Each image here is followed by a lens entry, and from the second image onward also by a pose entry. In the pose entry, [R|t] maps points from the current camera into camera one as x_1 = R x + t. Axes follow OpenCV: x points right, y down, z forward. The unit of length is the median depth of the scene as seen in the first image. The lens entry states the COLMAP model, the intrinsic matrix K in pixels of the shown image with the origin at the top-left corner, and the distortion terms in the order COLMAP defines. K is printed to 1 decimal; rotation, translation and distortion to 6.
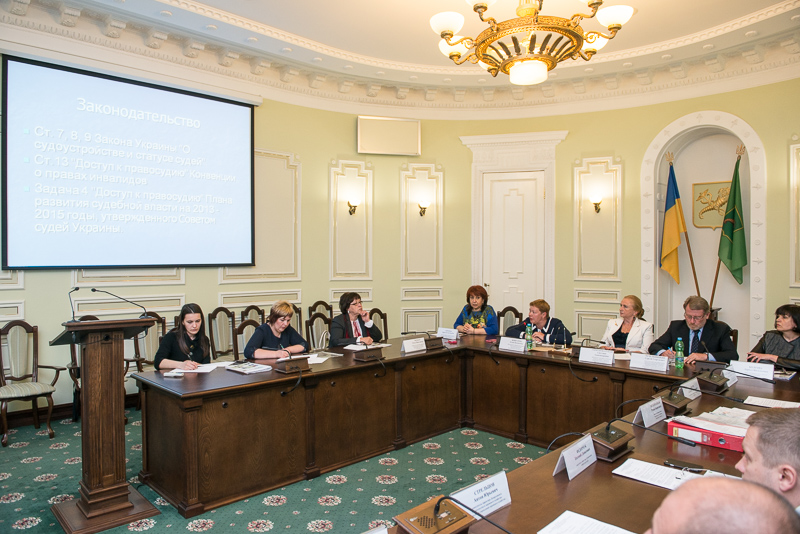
lens RADIAL K [[539.7, 0, 400.0], [0, 539.7, 267.0], [0, 0, 1]] dist [-0.053294, -0.000616]
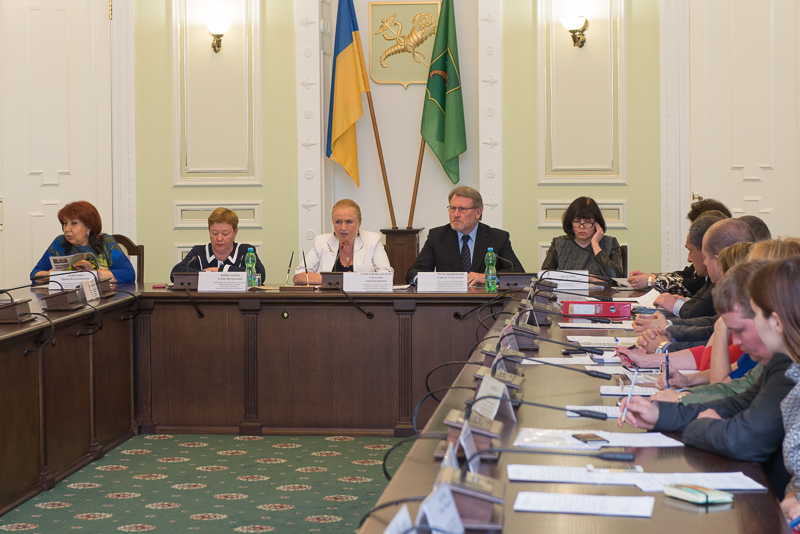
lens RADIAL K [[1658.0, 0, 400.0], [0, 1658.0, 267.0], [0, 0, 1]] dist [-0.054286, -0.109812]
pose [[0.790136, -0.055105, 0.610450, -0.528191], [0.021531, 0.997831, 0.062204, 0.009726], [-0.612554, -0.036006, 0.789608, -0.412404]]
